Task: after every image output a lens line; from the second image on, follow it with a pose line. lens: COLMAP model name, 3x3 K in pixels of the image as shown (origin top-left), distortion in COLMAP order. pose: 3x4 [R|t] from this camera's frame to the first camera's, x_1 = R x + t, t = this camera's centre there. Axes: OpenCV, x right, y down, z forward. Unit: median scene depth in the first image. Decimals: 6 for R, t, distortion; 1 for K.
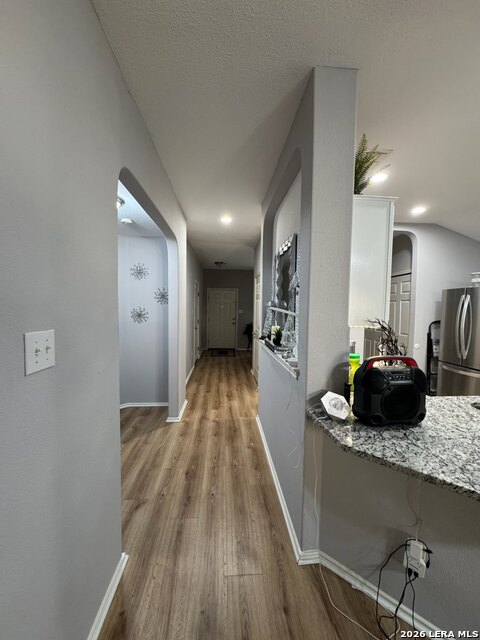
lens RADIAL K [[255.8, 0, 241.5], [0, 255.8, 321.1], [0, 0, 1]] dist [-0.001138, -0.000020]
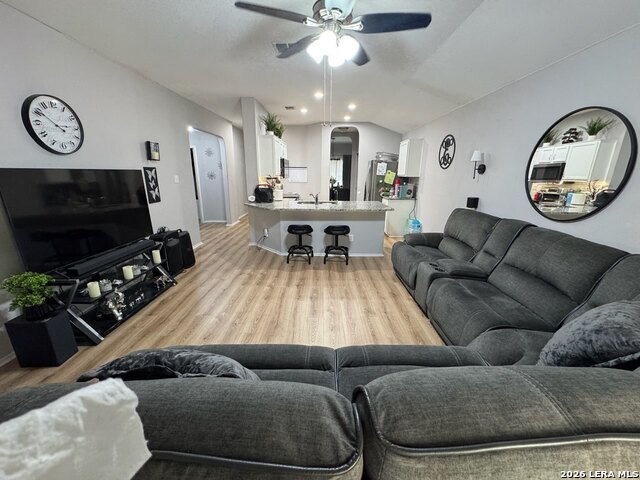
lens RADIAL K [[255.8, 0, 319.3], [0, 255.8, 241.2], [0, 0, 1]] dist [-0.001138, -0.000020]
pose [[0.996536, 0.018186, -0.081146, 0.638147], [-0.001085, 0.978553, 0.205991, 0.068612], [0.083152, -0.205190, 0.975184, -1.018560]]
